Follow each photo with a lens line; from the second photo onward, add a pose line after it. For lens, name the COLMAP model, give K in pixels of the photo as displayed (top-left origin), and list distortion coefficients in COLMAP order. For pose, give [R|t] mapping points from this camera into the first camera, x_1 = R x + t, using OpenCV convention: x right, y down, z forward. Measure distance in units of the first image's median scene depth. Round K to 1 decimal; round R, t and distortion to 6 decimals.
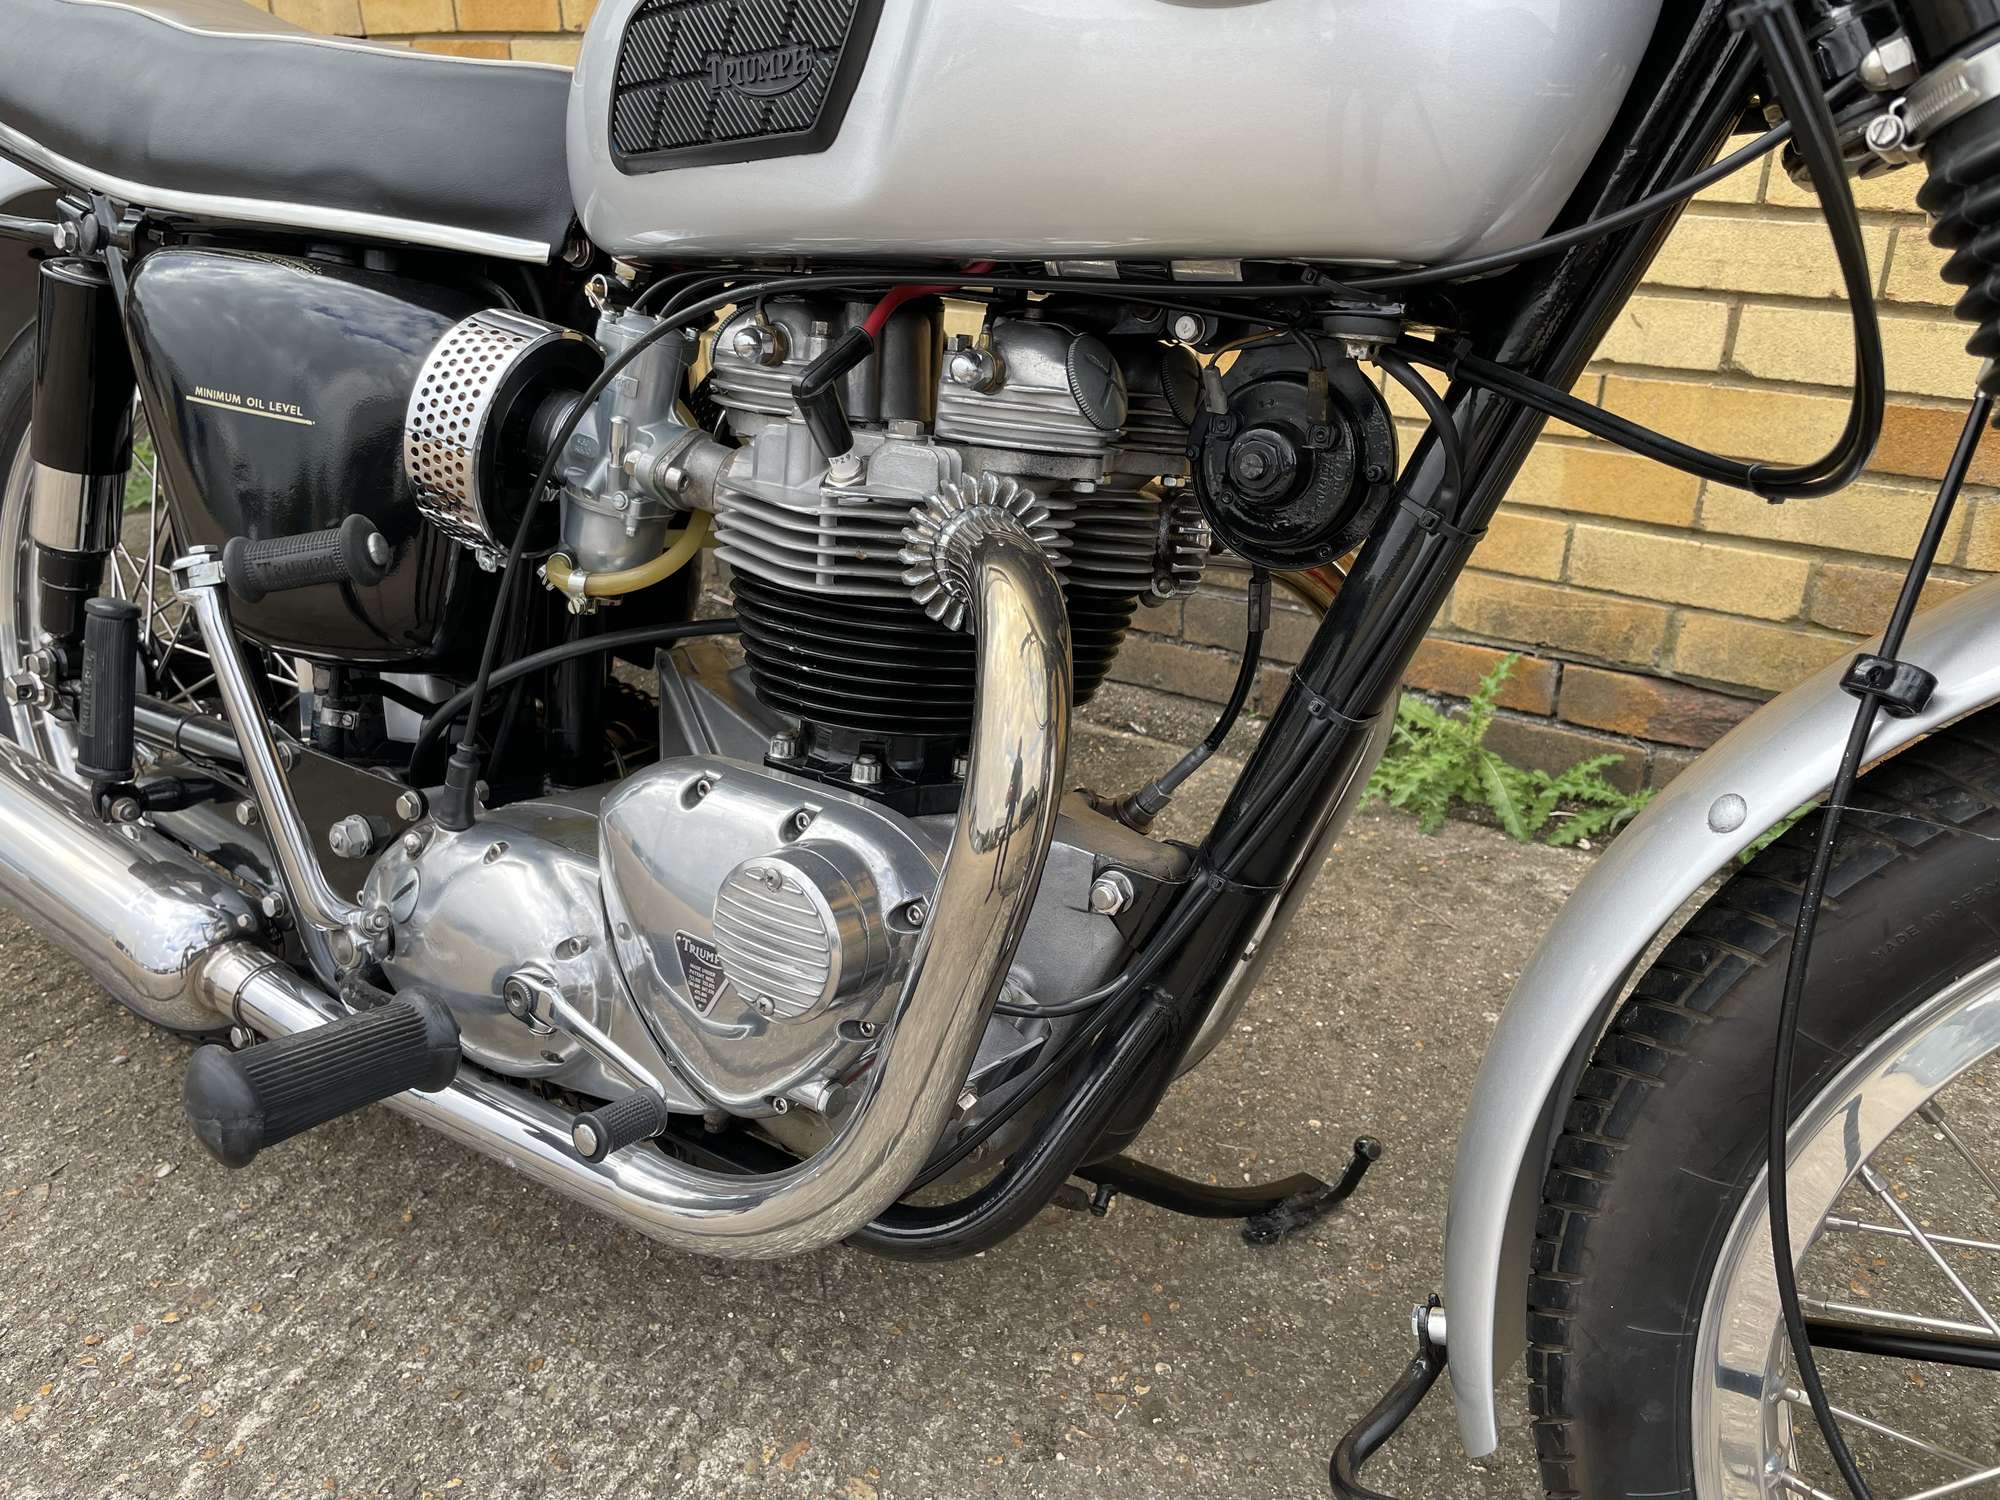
lens RADIAL K [[1539.5, 0, 976.7], [0, 1539.5, 752.0], [0, 0, 1]] dist [0.078232, -0.118846]
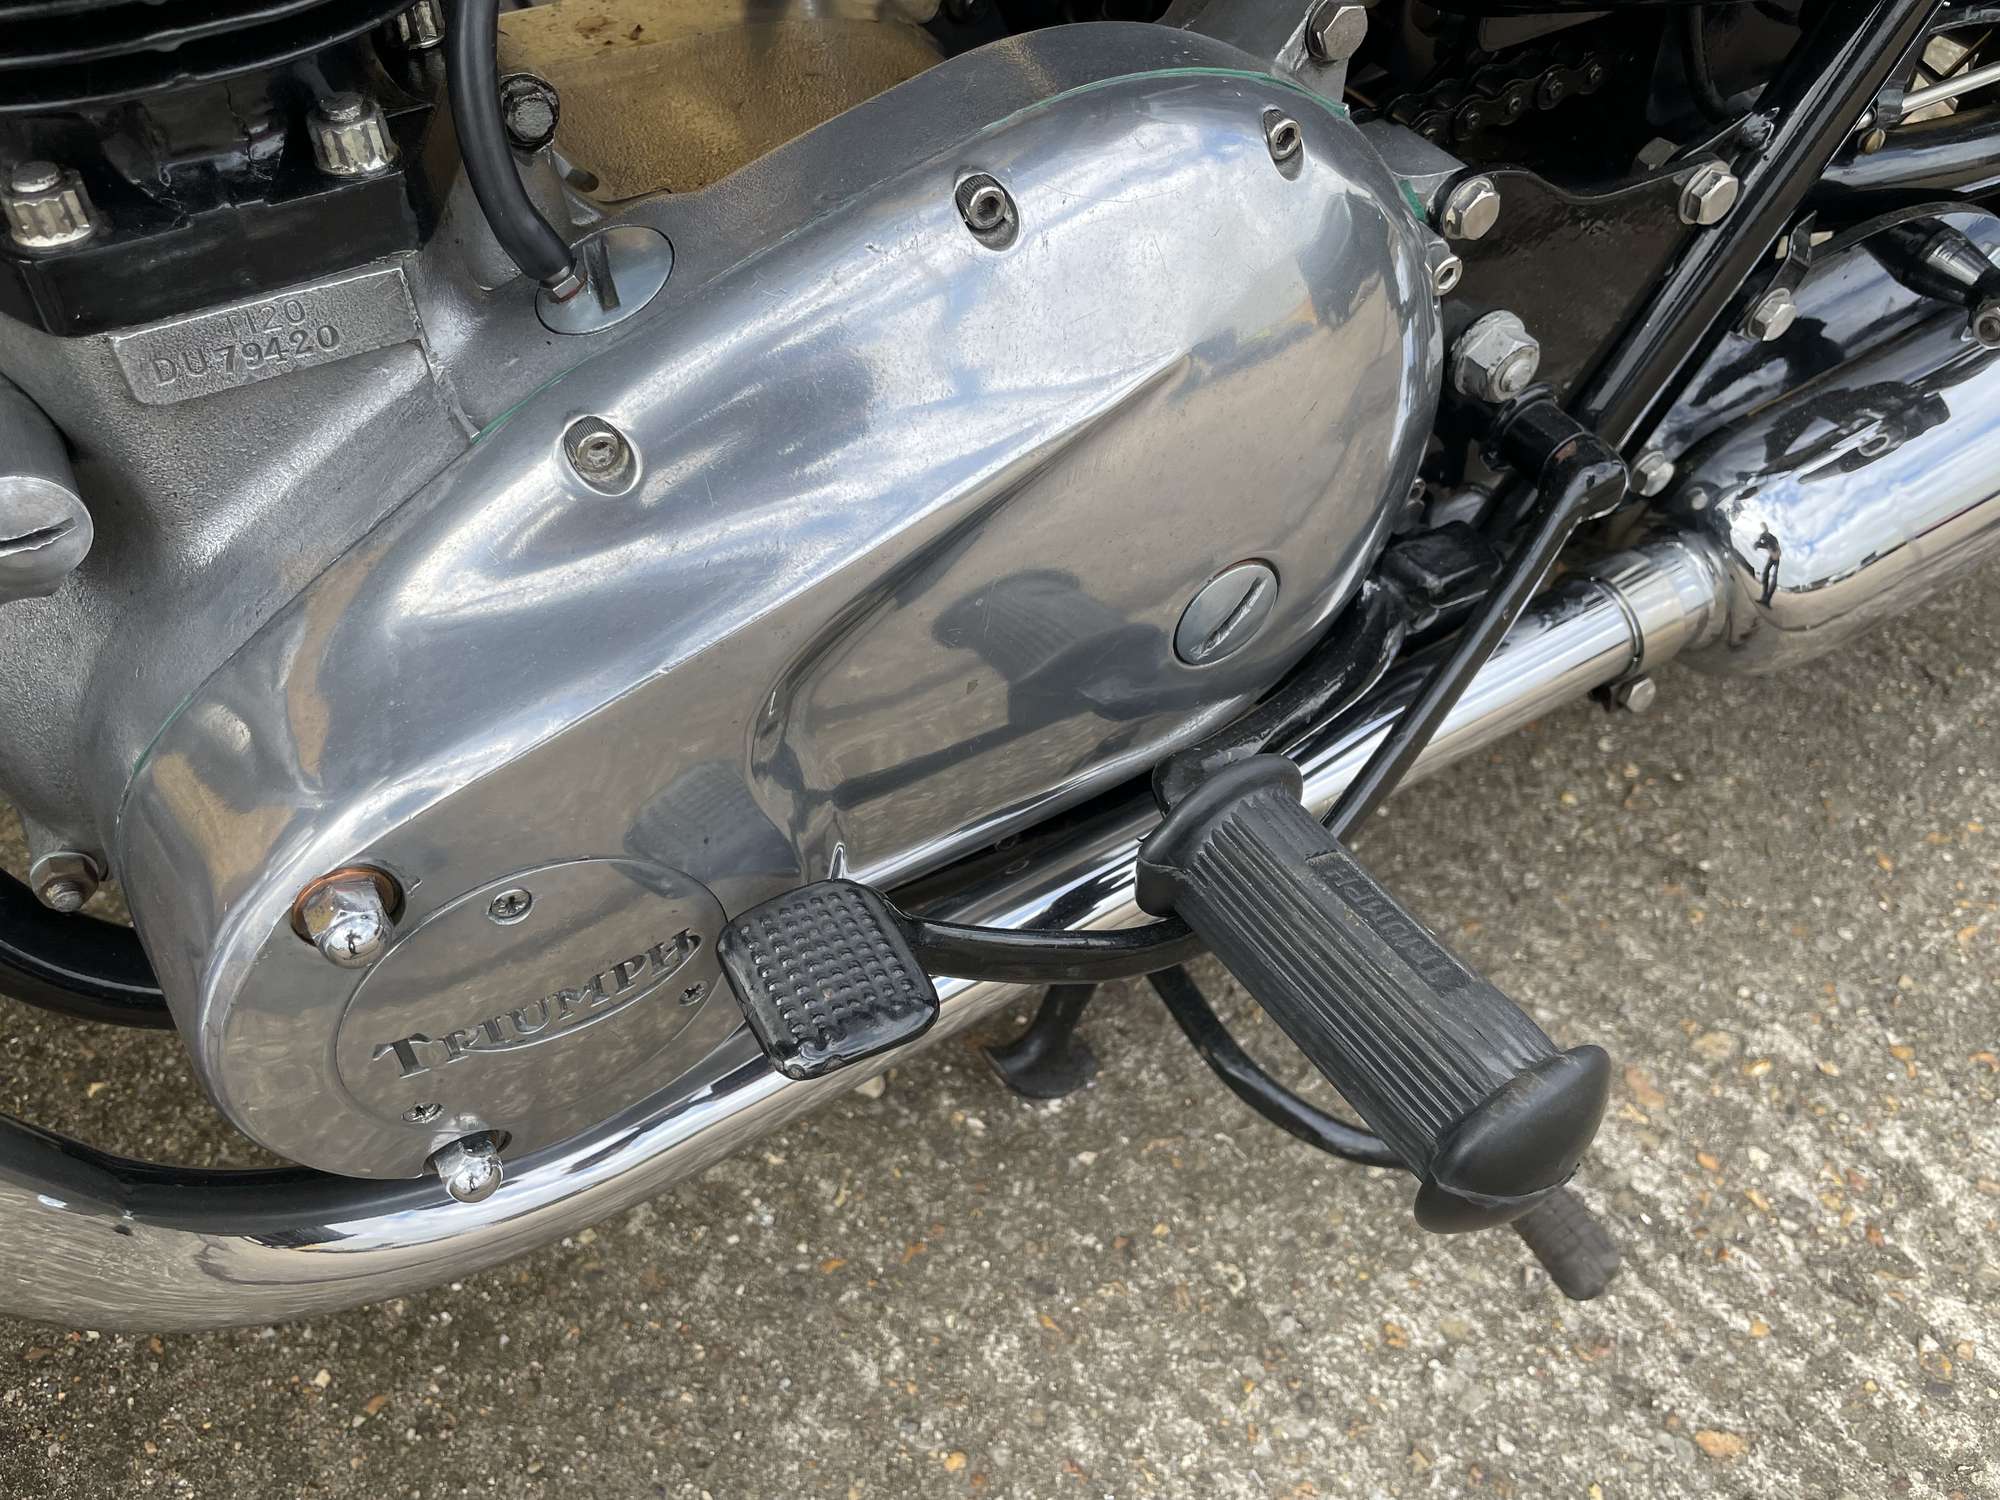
lens RADIAL K [[1539.5, 0, 1000.1], [0, 1539.5, 779.8], [0, 0, 1]] dist [0.078232, -0.118846]
pose [[0.449369, -0.630451, 0.632929, -0.621682], [0.344514, 0.775987, 0.528351, -0.186006], [-0.824244, -0.019372, 0.565904, 0.773722]]
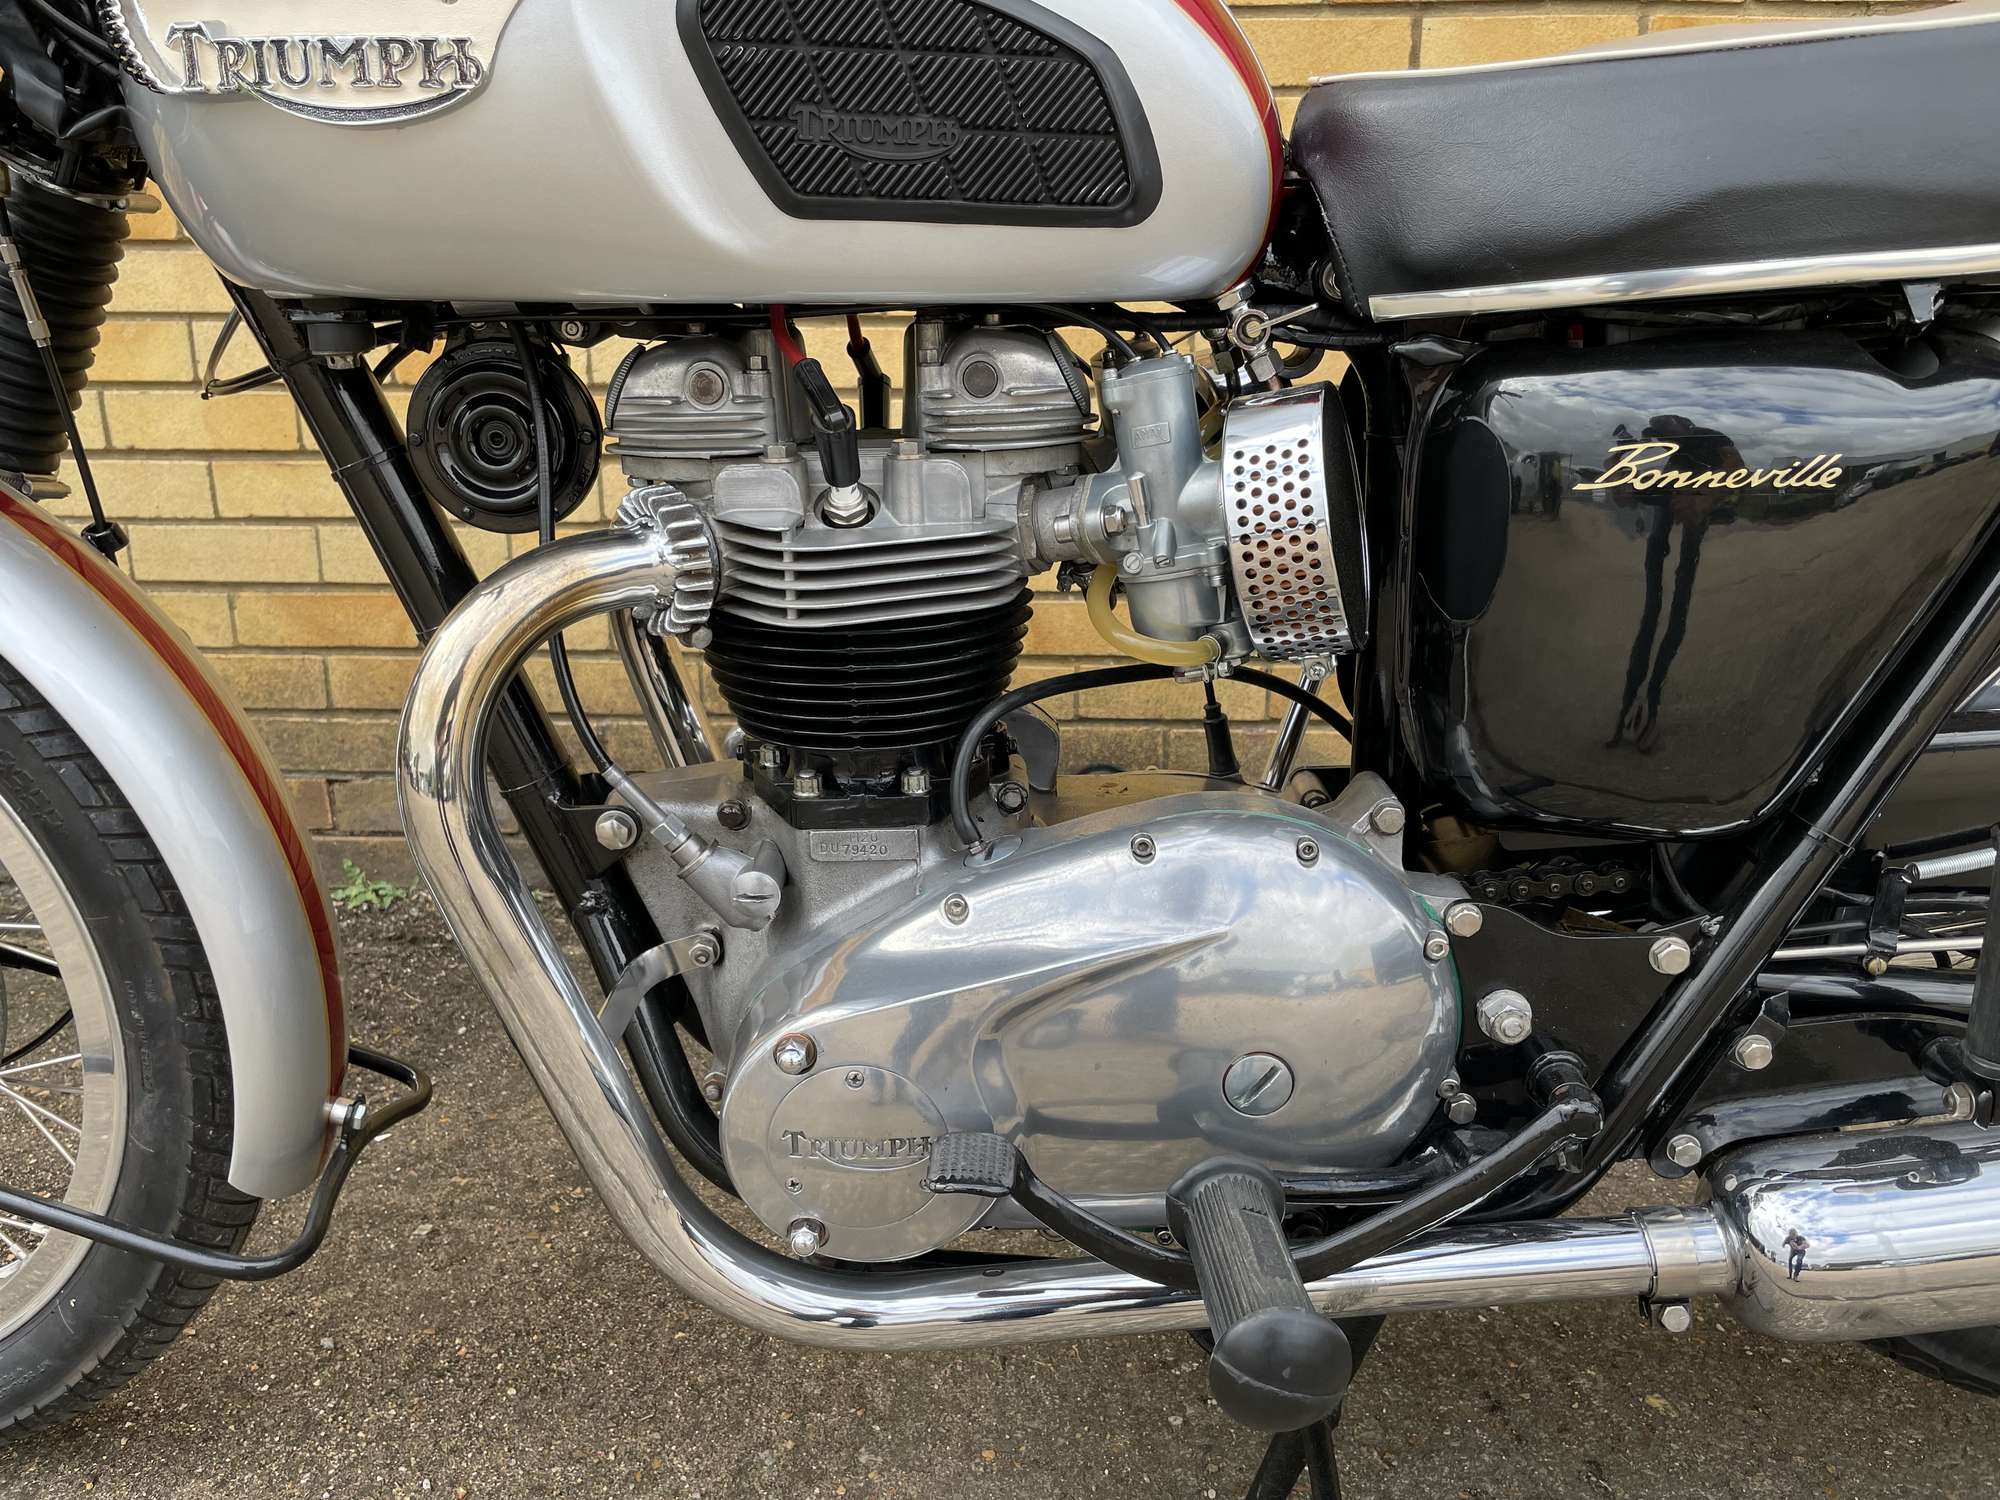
lens RADIAL K [[1539.5, 0, 972.4], [0, 1539.5, 738.6], [0, 0, 1]] dist [0.078232, -0.118846]
pose [[0.849363, -0.136776, 0.509778, -0.779819], [0.215802, 0.971413, -0.098922, -0.104614], [-0.481675, 0.194032, 0.854600, 0.365470]]
